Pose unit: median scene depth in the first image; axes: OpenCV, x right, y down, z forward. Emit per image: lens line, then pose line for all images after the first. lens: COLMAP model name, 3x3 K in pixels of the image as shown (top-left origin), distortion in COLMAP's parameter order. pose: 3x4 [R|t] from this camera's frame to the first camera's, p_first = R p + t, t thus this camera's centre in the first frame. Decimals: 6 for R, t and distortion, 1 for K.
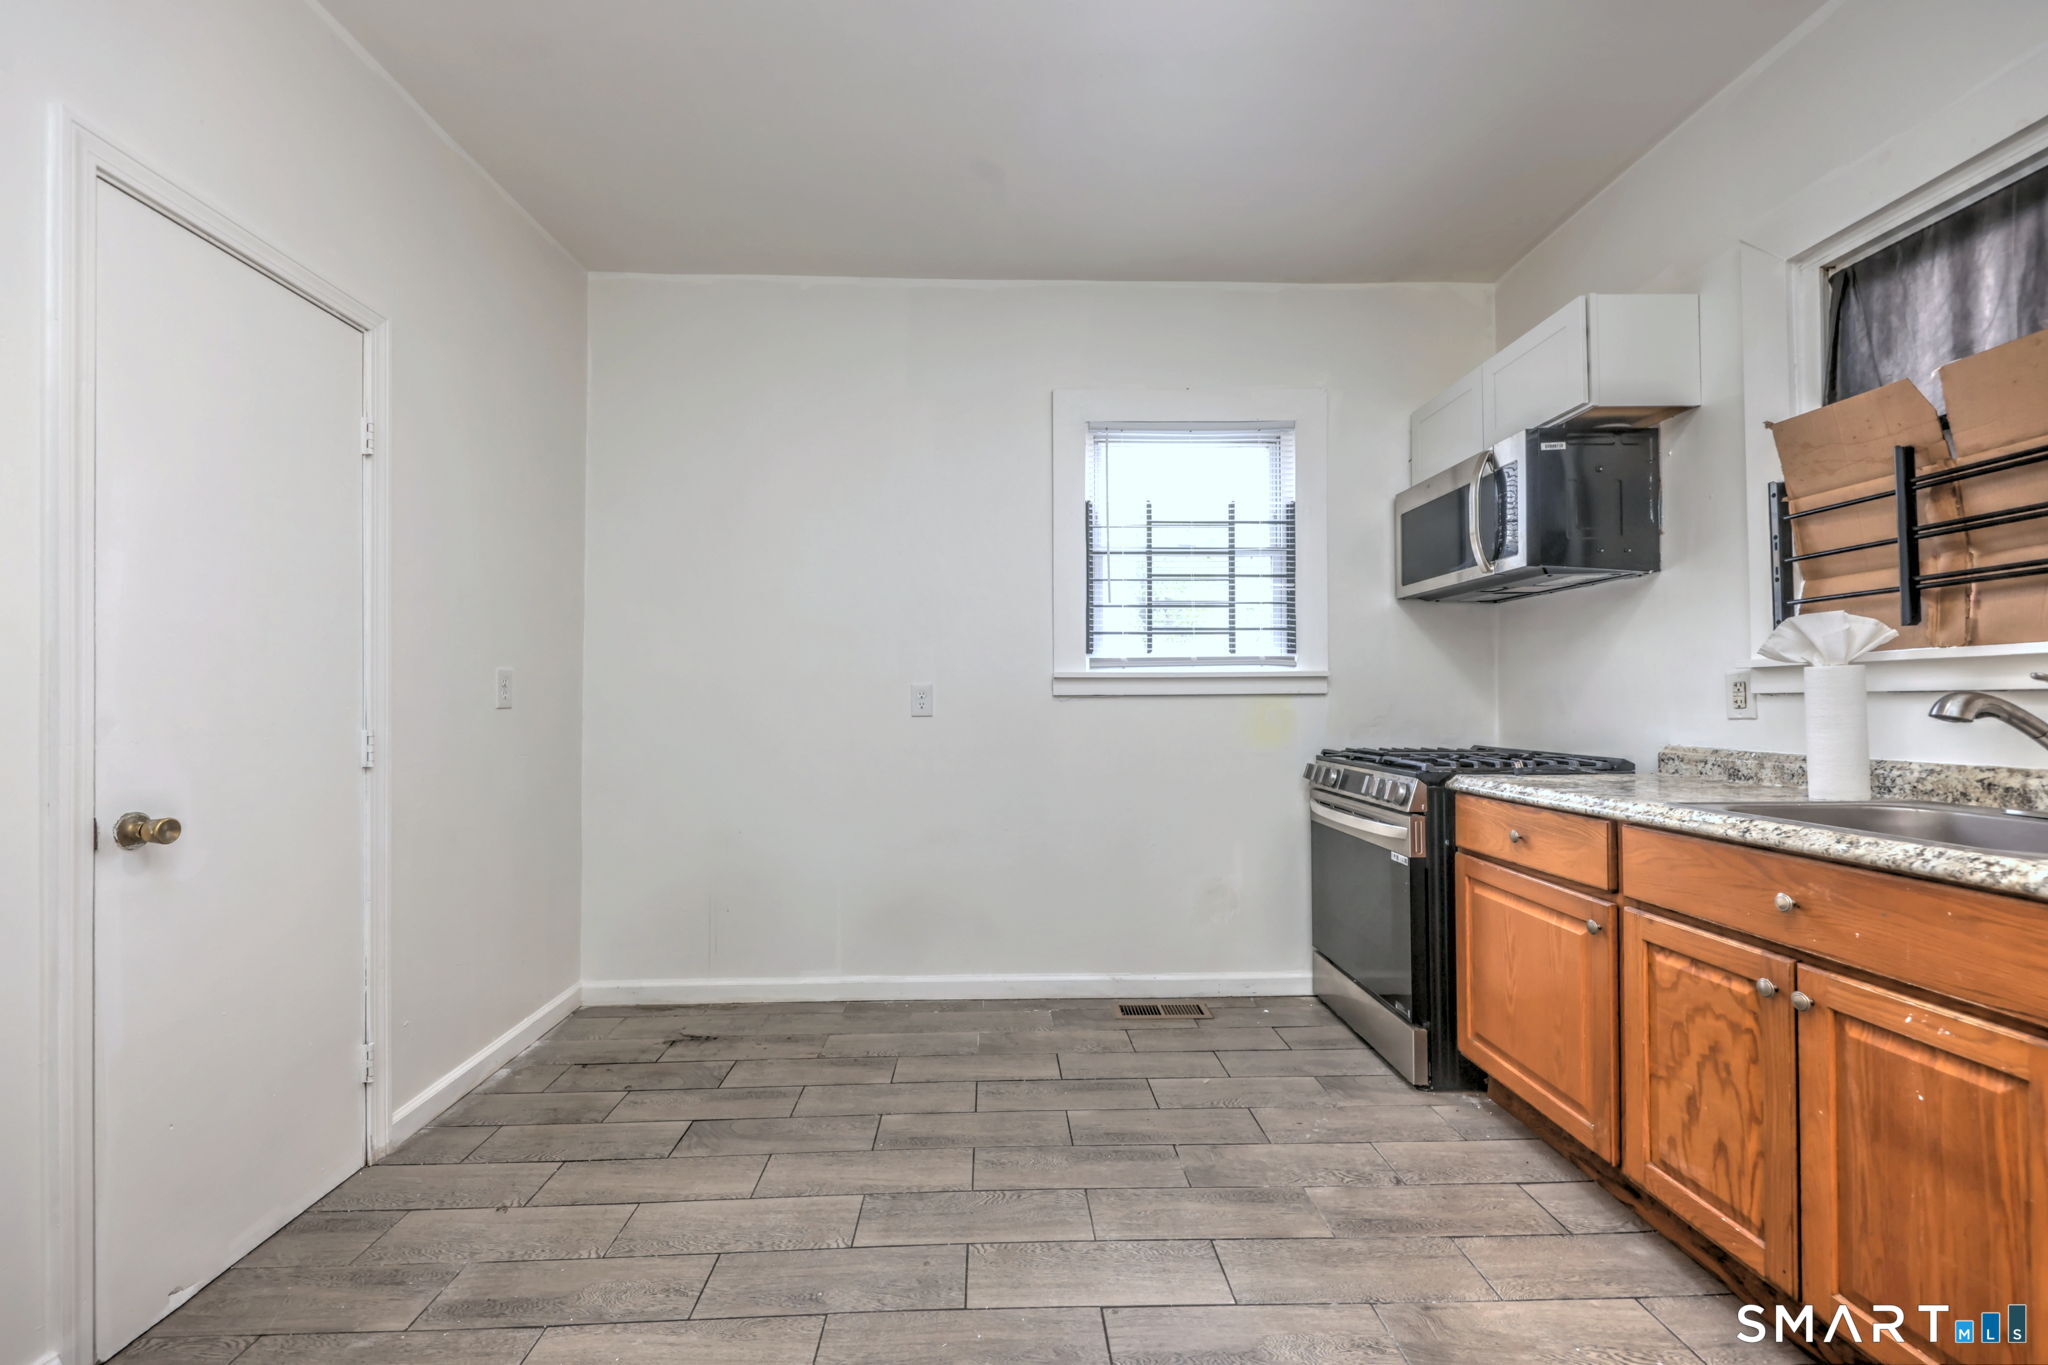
lens RADIAL K [[816.4, 0, 1016.0], [0, 816.4, 693.9], [0, 0, 1]] dist [0.011572, -0.005317]
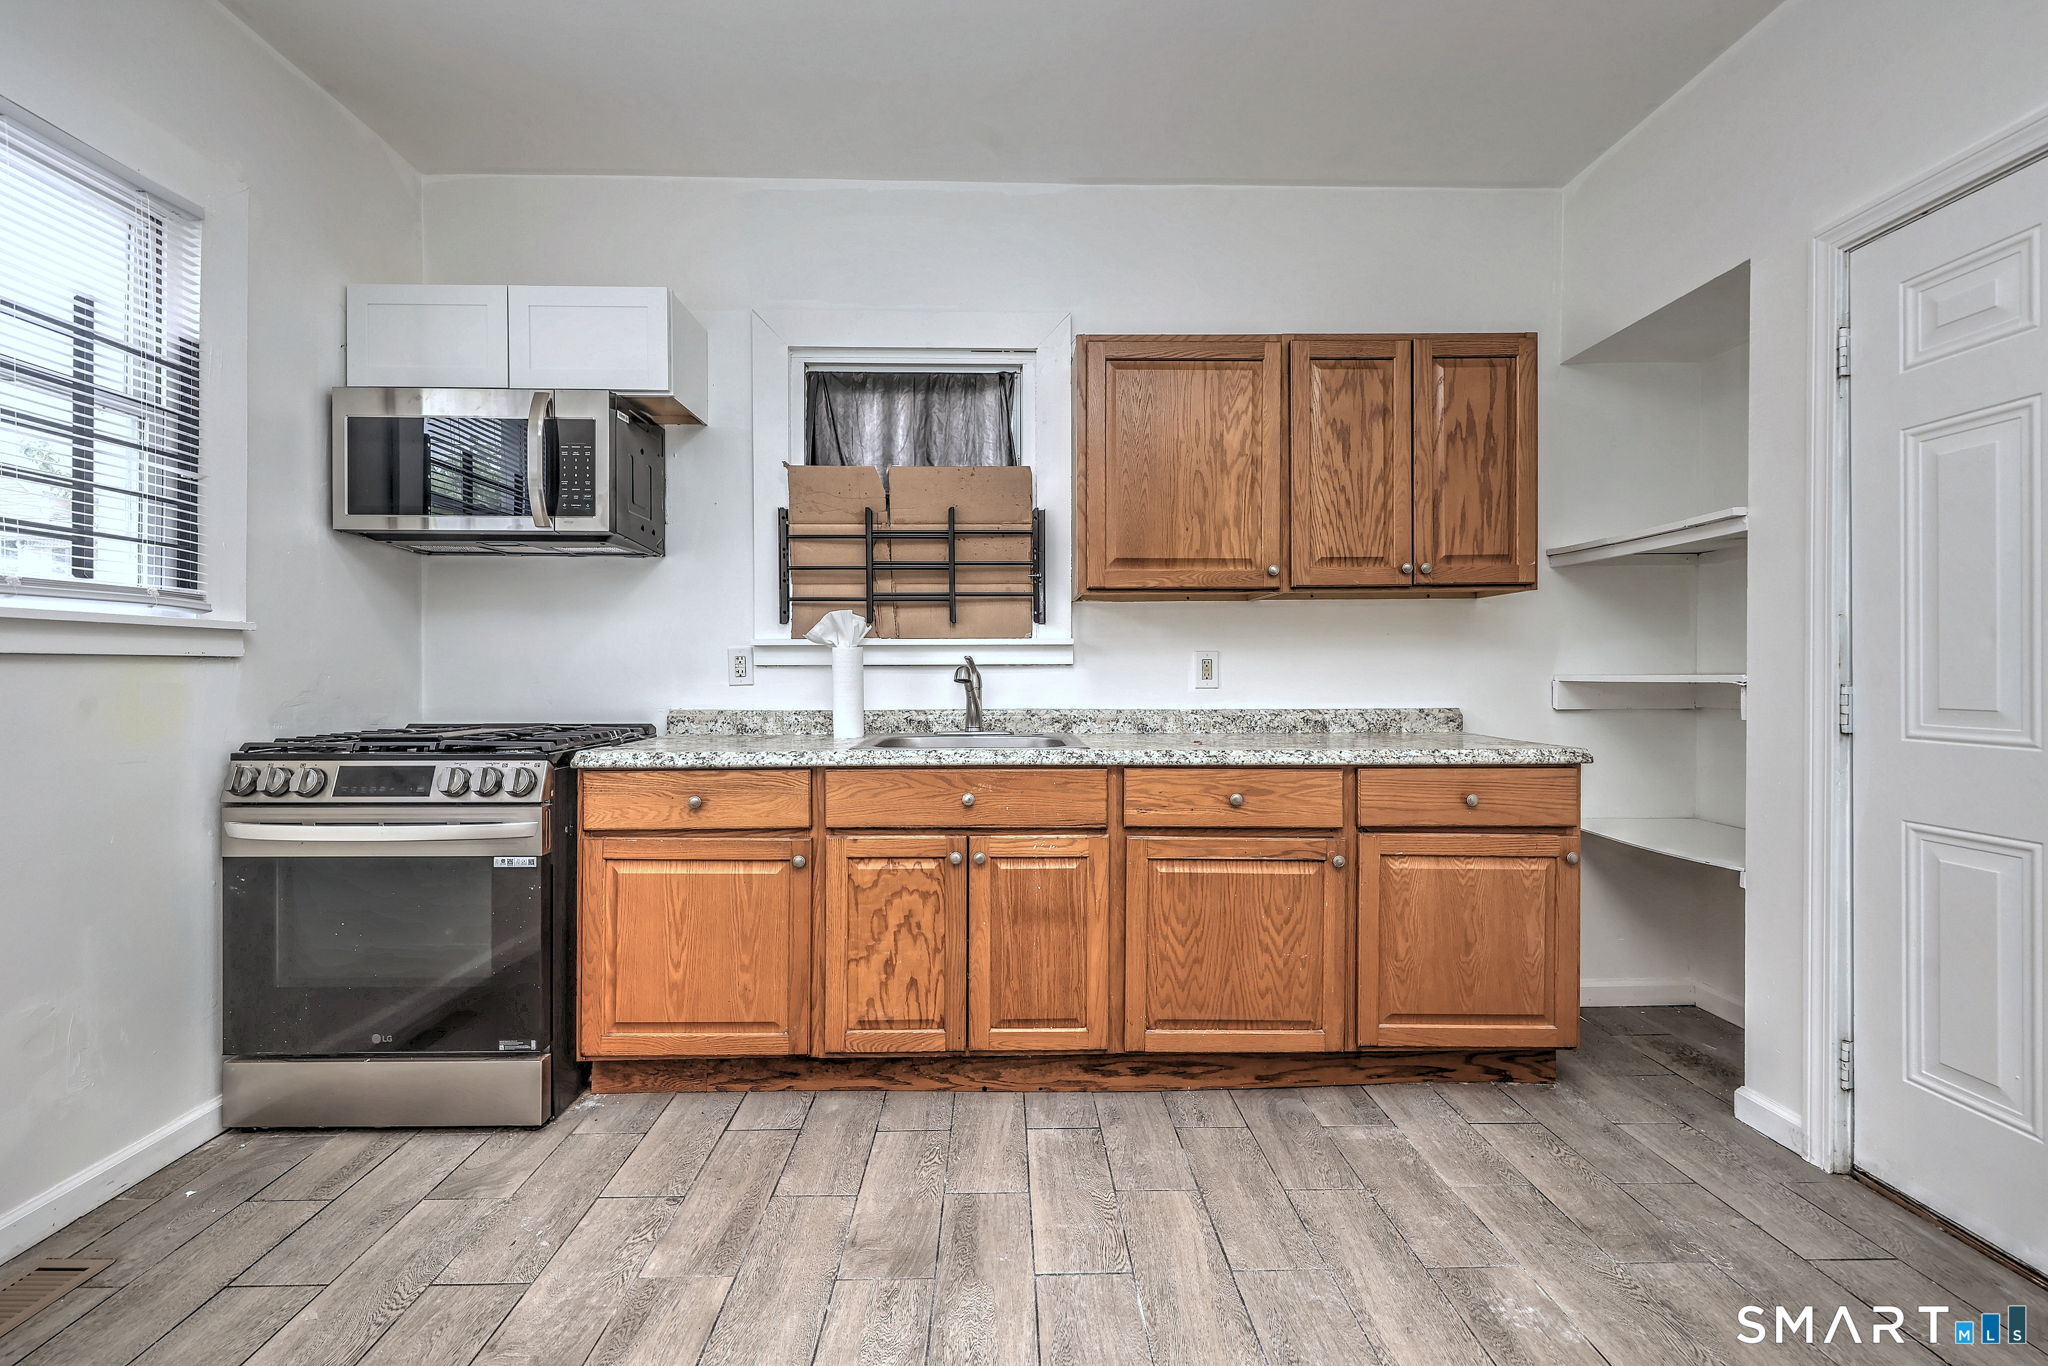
lens RADIAL K [[839.2, 0, 1014.7], [0, 839.2, 674.6], [0, 0, 1]] dist [0.010196, -0.004585]
pose [[0.010967, 0.002689, 0.999936, -0.403306], [-0.010728, 0.999939, -0.002571, 0.012511], [-0.999882, -0.010700, 0.010995, 0.546536]]
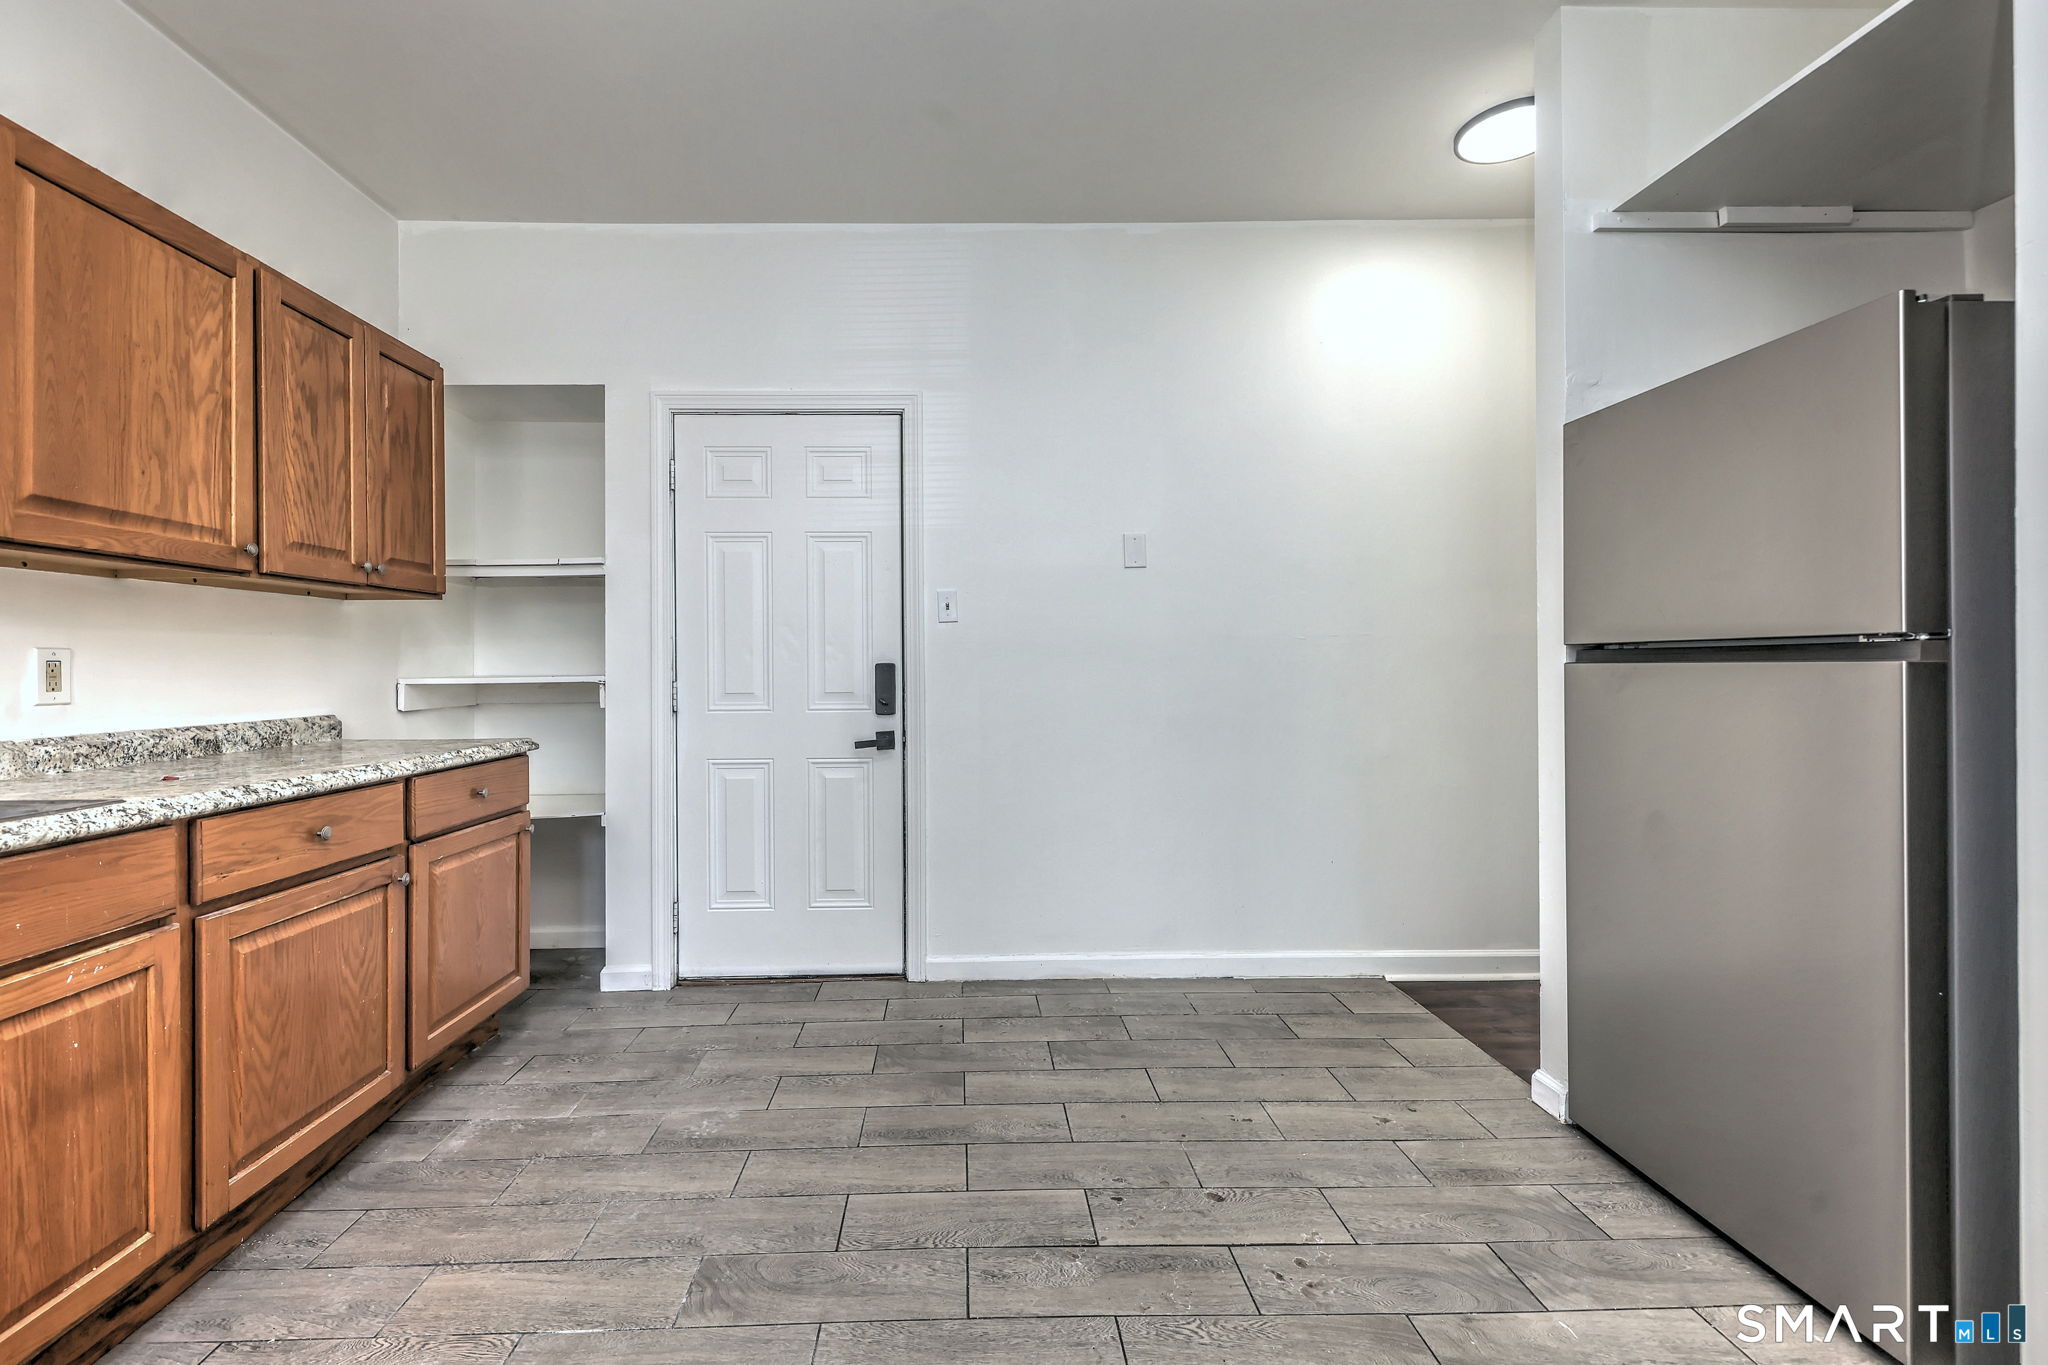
lens RADIAL K [[874.6, 0, 975.7], [0, 874.6, 667.8], [0, 0, 1]] dist [0.000395, -0.000361]
pose [[-0.999791, 0.014425, 0.014517, -0.055927], [0.014257, 0.999831, -0.011608, 0.013133], [-0.014682, -0.011398, -0.999827, 1.125628]]
